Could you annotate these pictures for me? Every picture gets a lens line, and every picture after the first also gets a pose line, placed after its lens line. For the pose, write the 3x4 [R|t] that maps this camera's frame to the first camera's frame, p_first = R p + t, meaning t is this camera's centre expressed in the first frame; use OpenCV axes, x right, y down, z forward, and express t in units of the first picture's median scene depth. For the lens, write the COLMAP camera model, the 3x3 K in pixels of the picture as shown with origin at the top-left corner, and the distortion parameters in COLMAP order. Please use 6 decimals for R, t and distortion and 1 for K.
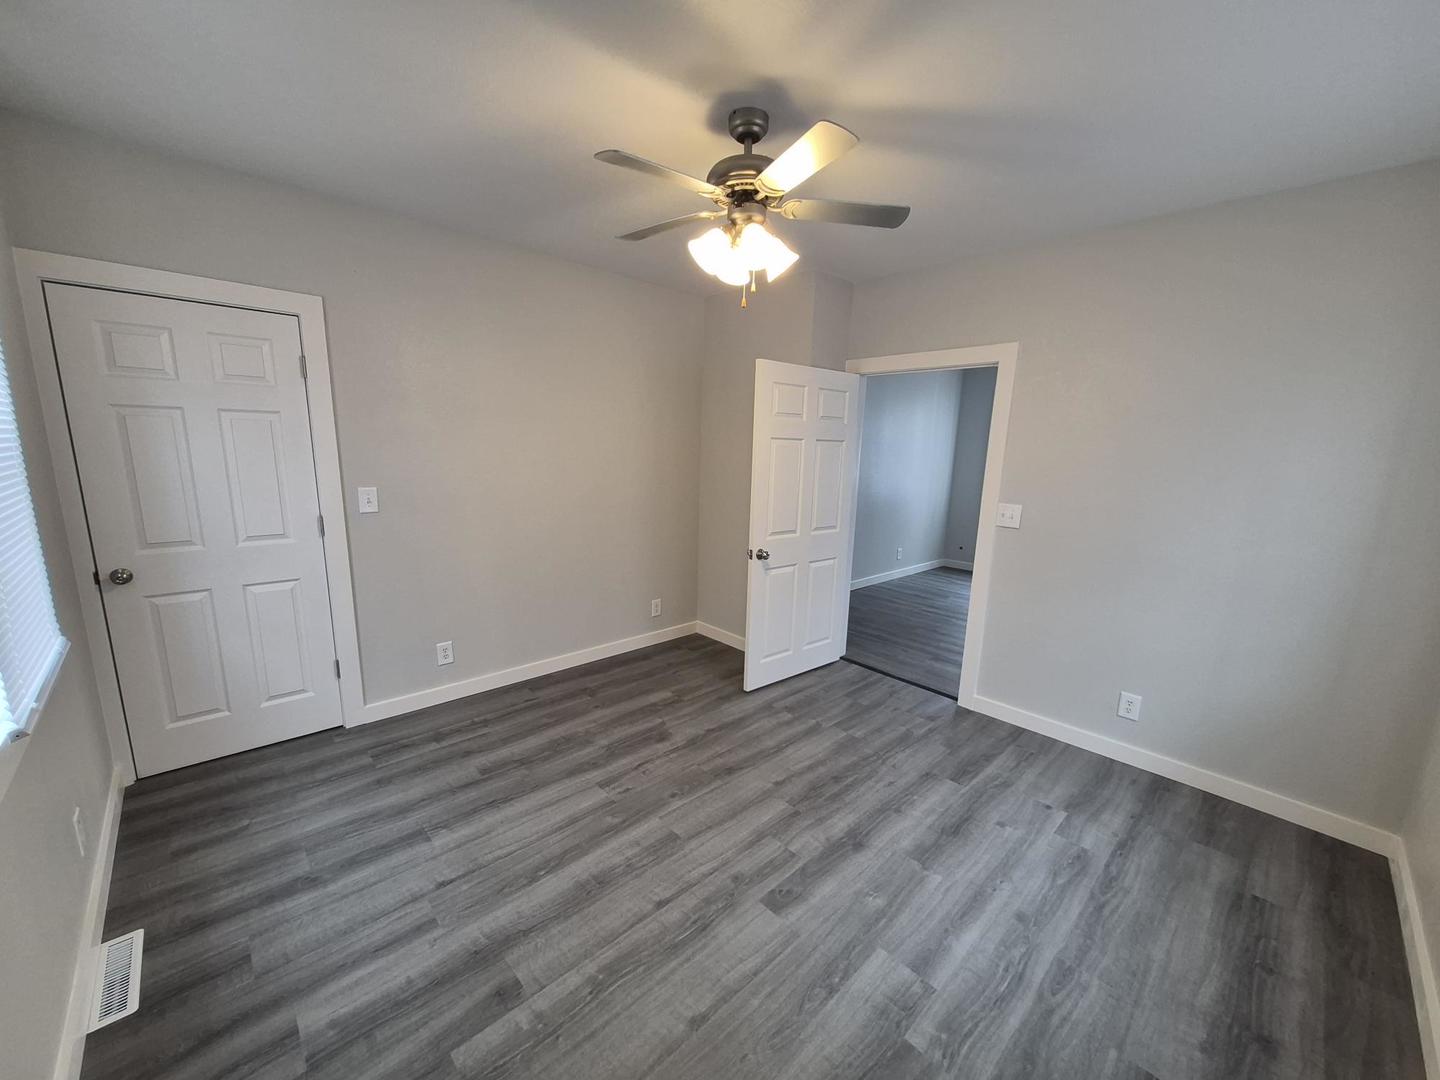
lens RADIAL K [[561.7, 0, 717.1], [0, 561.7, 553.7], [0, 0, 1]] dist [0.000081, 0.000353]
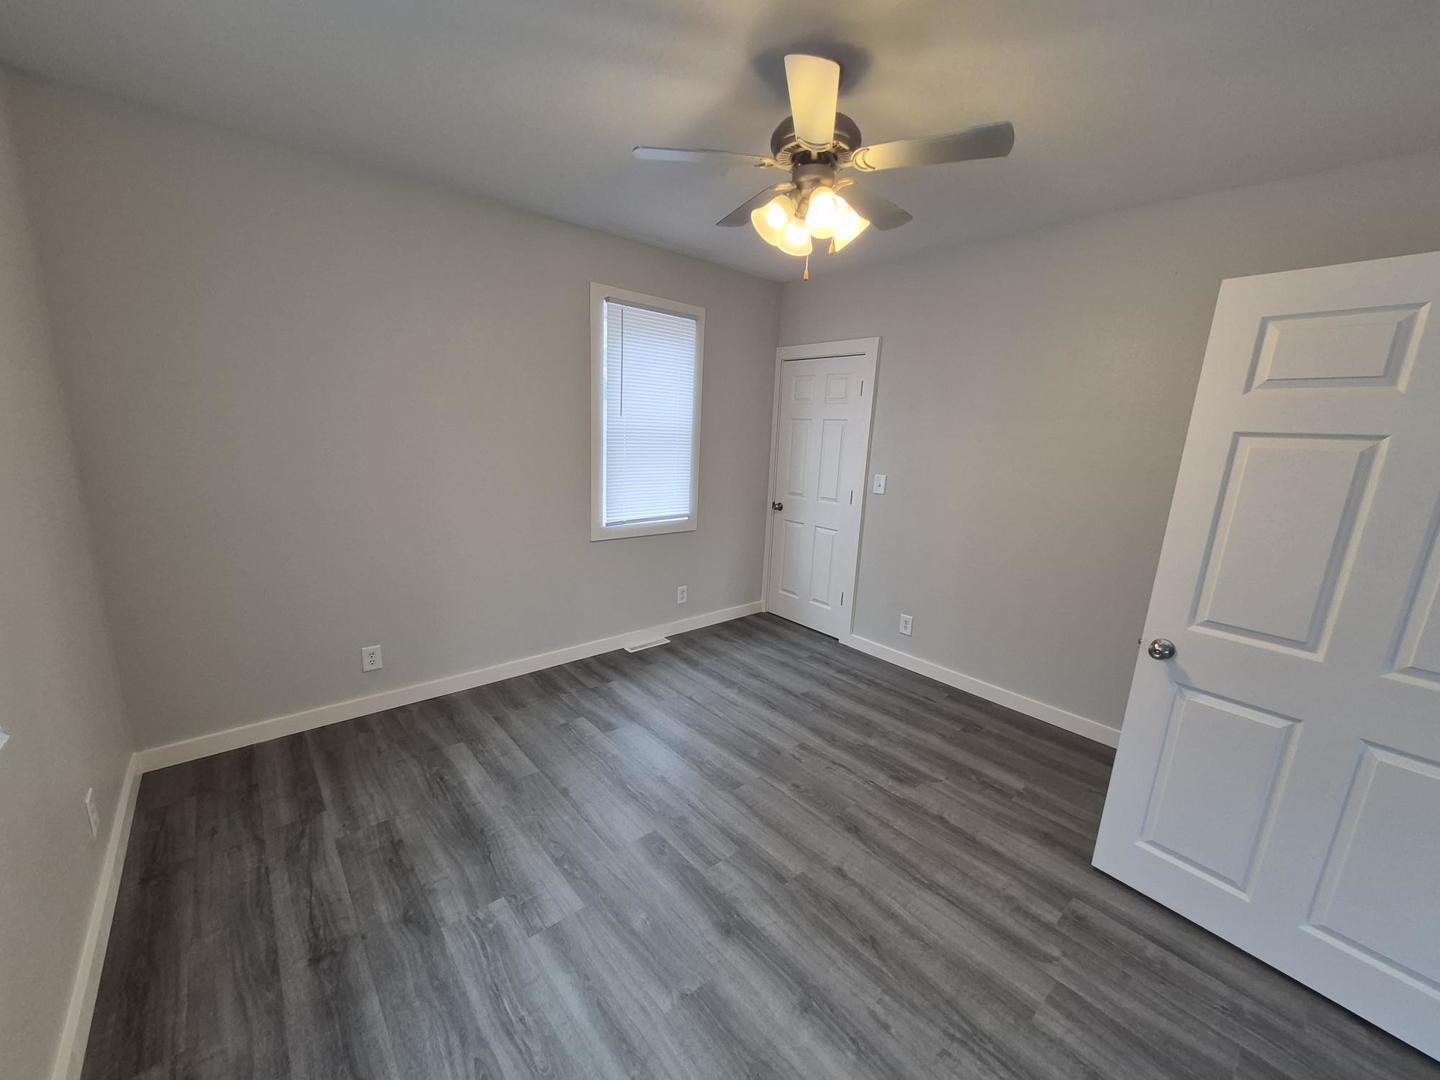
lens RADIAL K [[561.7, 0, 717.1], [0, 561.7, 553.7], [0, 0, 1]] dist [0.000081, 0.000353]
pose [[-0.038071, 0.191333, -0.980787, 0.837702], [-0.236478, 0.951894, 0.194876, -0.124976], [0.970891, 0.239353, 0.009006, 0.767652]]
